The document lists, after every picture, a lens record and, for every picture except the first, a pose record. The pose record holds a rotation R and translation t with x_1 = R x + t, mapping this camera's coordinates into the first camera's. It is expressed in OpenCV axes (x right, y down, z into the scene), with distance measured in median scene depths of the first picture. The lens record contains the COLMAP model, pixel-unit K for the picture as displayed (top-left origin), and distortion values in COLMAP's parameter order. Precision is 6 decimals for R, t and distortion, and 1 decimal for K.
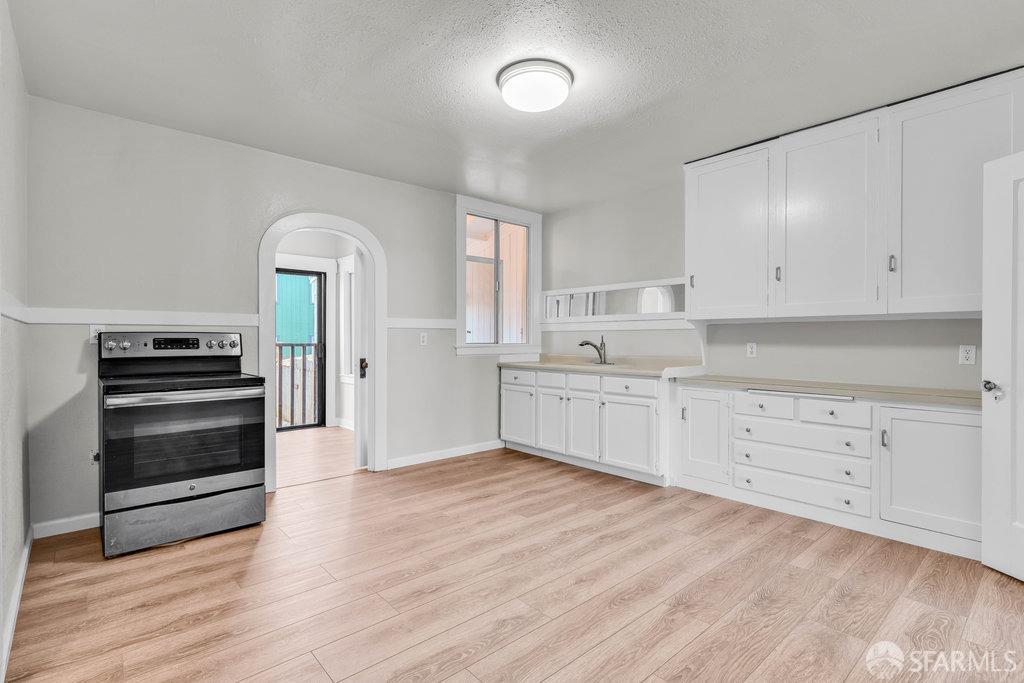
lens RADIAL K [[499.3, 0, 492.4], [0, 499.3, 338.2], [0, 0, 1]] dist [0.001790, 0.001368]
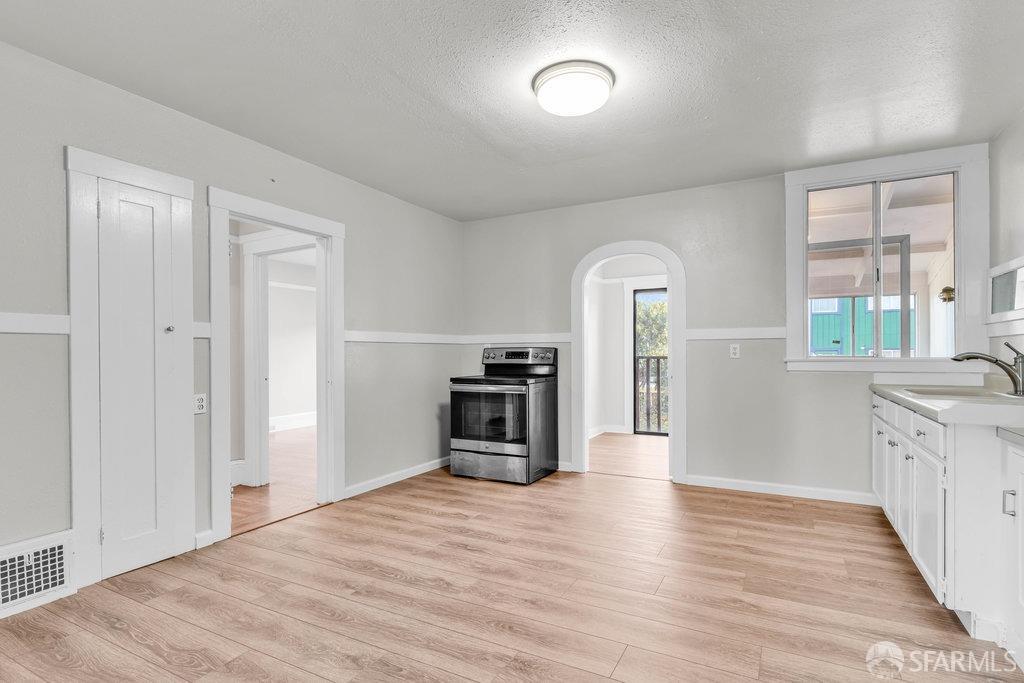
lens RADIAL K [[499.3, 0, 532.2], [0, 499.3, 348.8], [0, 0, 1]] dist [0.001790, 0.001368]
pose [[0.377370, -0.010676, -0.926001, 0.762023], [0.005242, 0.999942, -0.009392, 0.005599], [0.926048, -0.001310, 0.377404, 0.452883]]
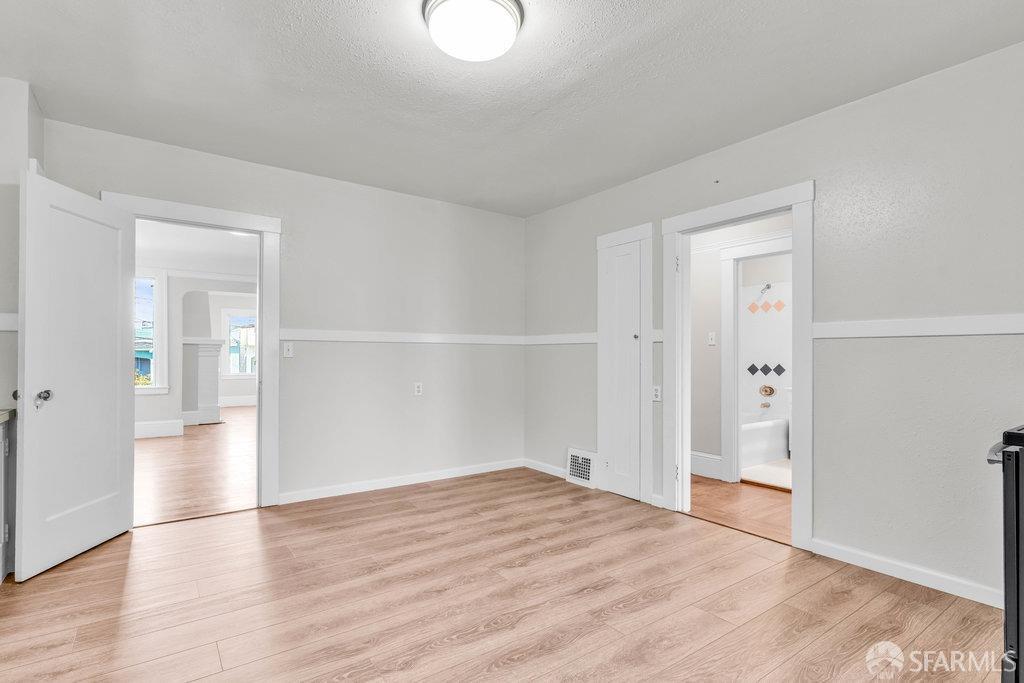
lens RADIAL K [[499.3, 0, 471.7], [0, 499.3, 350.5], [0, 0, 1]] dist [0.001790, 0.001368]
pose [[-0.990644, -0.004317, 0.136405, -0.015685], [-0.005606, 0.999943, -0.009069, 0.006199], [-0.136358, -0.009749, -0.990612, 1.417617]]
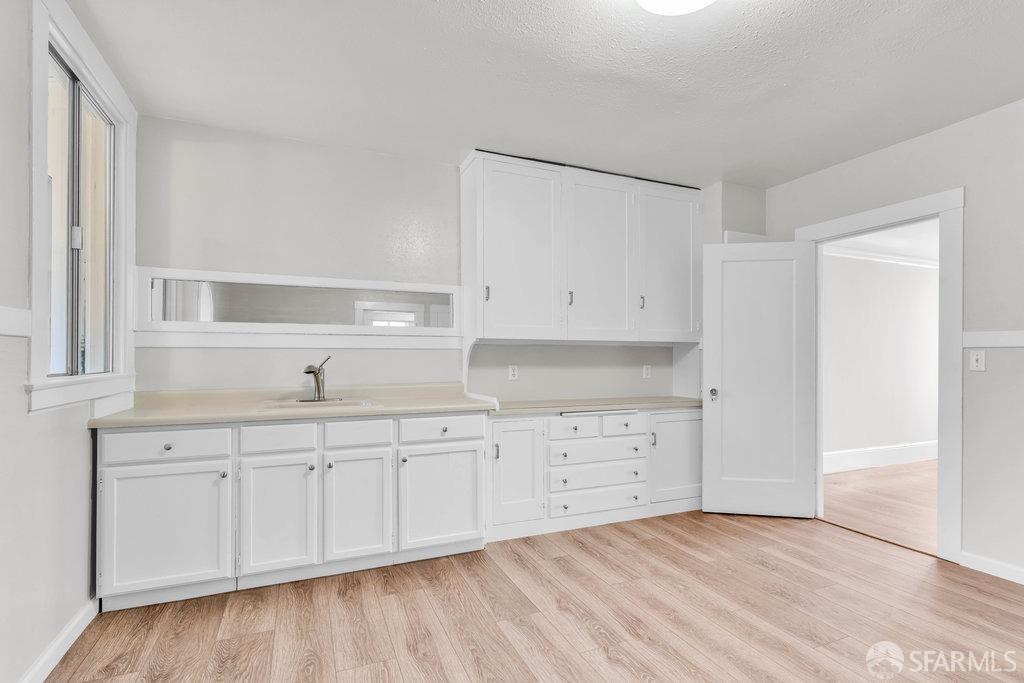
lens RADIAL K [[499.3, 0, 543.5], [0, 499.3, 352.3], [0, 0, 1]] dist [0.001790, 0.001368]
pose [[0.278039, 0.008239, 0.960534, -0.457338], [-0.001071, 0.999965, -0.008268, -0.008998], [-0.960569, 0.001270, 0.278038, 0.801417]]
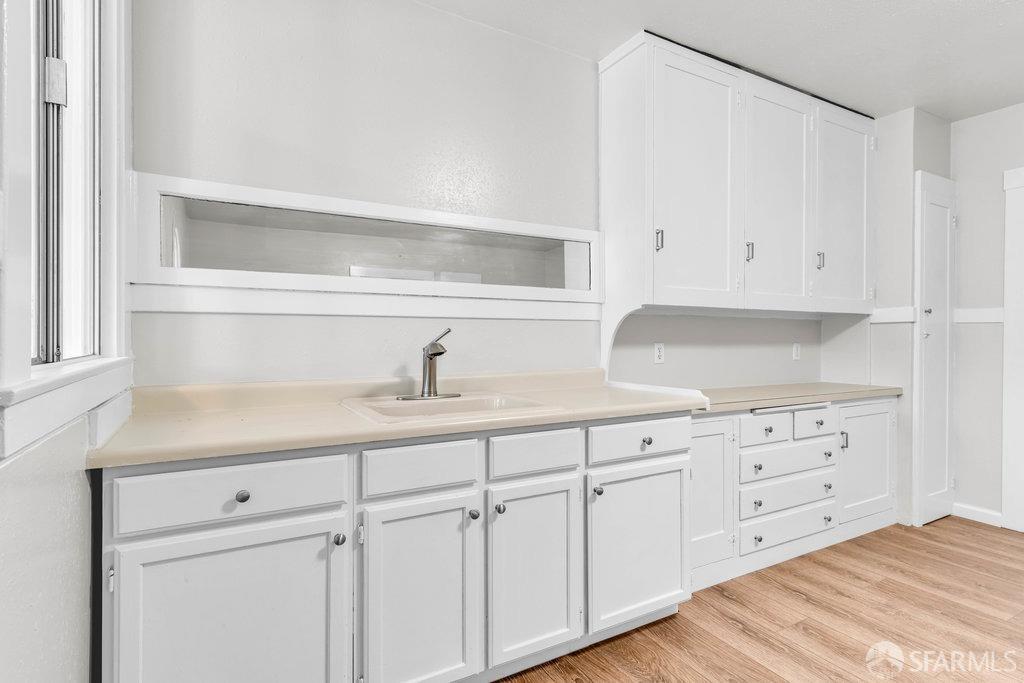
lens RADIAL K [[520.9, 0, 556.1], [0, 520.9, 337.0], [0, 0, 1]] dist [0.006026, 0.000548]
pose [[0.170208, -0.001400, 0.985407, -0.271800], [-0.001606, 0.999997, 0.001698, -0.000392], [-0.985407, -0.001871, 0.170205, 1.205509]]
